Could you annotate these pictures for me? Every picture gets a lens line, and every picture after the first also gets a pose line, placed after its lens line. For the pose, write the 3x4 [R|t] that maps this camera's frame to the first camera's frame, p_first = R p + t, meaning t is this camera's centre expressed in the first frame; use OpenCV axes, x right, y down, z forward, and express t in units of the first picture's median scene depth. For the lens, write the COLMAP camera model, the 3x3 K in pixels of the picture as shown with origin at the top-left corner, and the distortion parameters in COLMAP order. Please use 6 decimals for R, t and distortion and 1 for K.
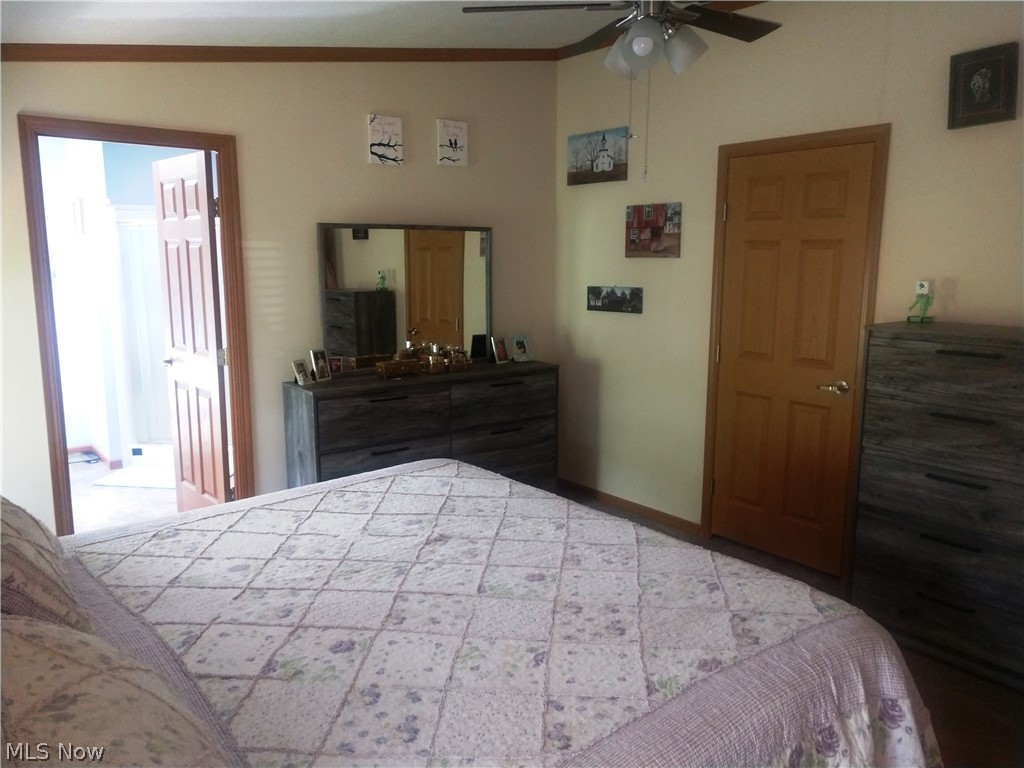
lens RADIAL K [[782.3, 0, 510.3], [0, 782.3, 387.6], [0, 0, 1]] dist [0.019944, 0.008664]
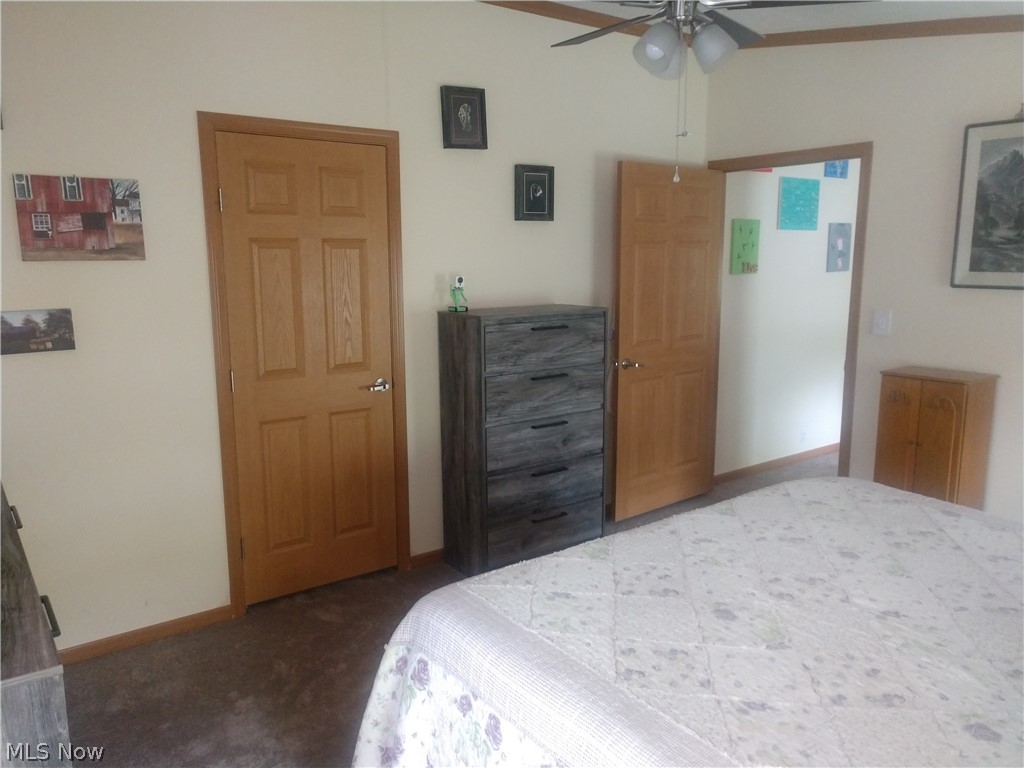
lens RADIAL K [[782.3, 0, 511.5], [0, 782.3, 384.2], [0, 0, 1]] dist [0.019944, 0.008664]
pose [[0.026509, -0.168496, 0.985346, -0.671265], [0.175288, 0.971204, 0.161362, -0.158899], [-0.984160, 0.168442, 0.055281, 0.917070]]
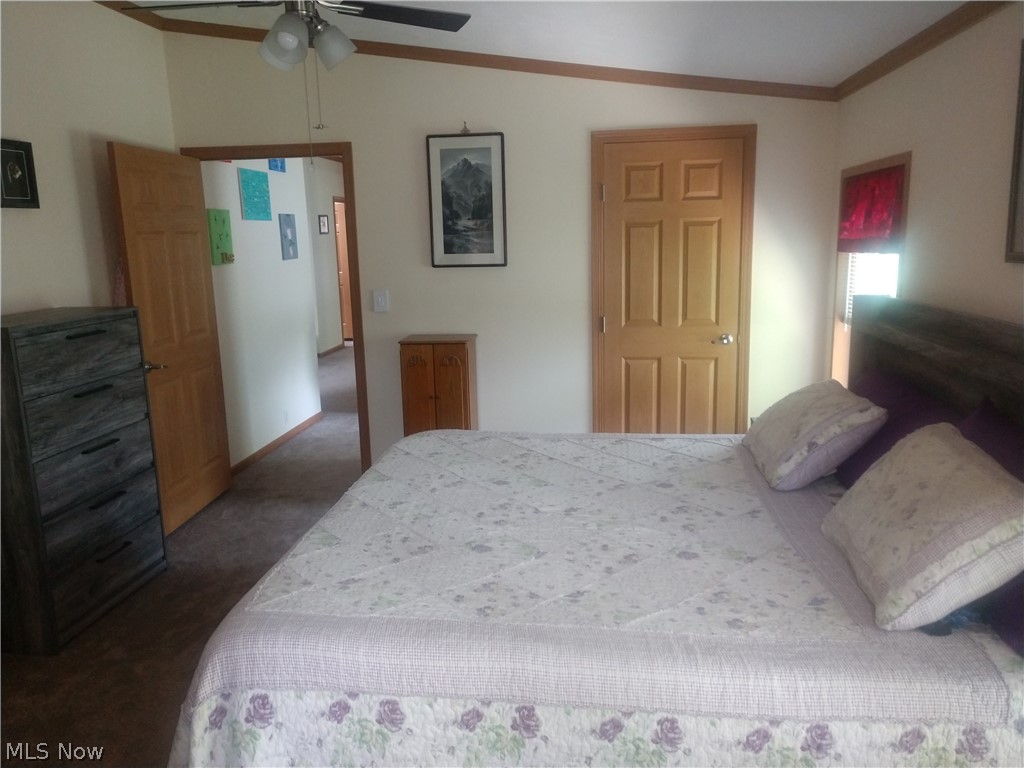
lens RADIAL K [[782.3, 0, 511.2], [0, 782.3, 384.4], [0, 0, 1]] dist [0.019944, 0.008664]
pose [[-0.702269, -0.119813, 0.701758, -0.597962], [0.145777, 0.940648, 0.306482, -0.212417], [-0.696827, 0.317533, -0.643121, 1.208125]]
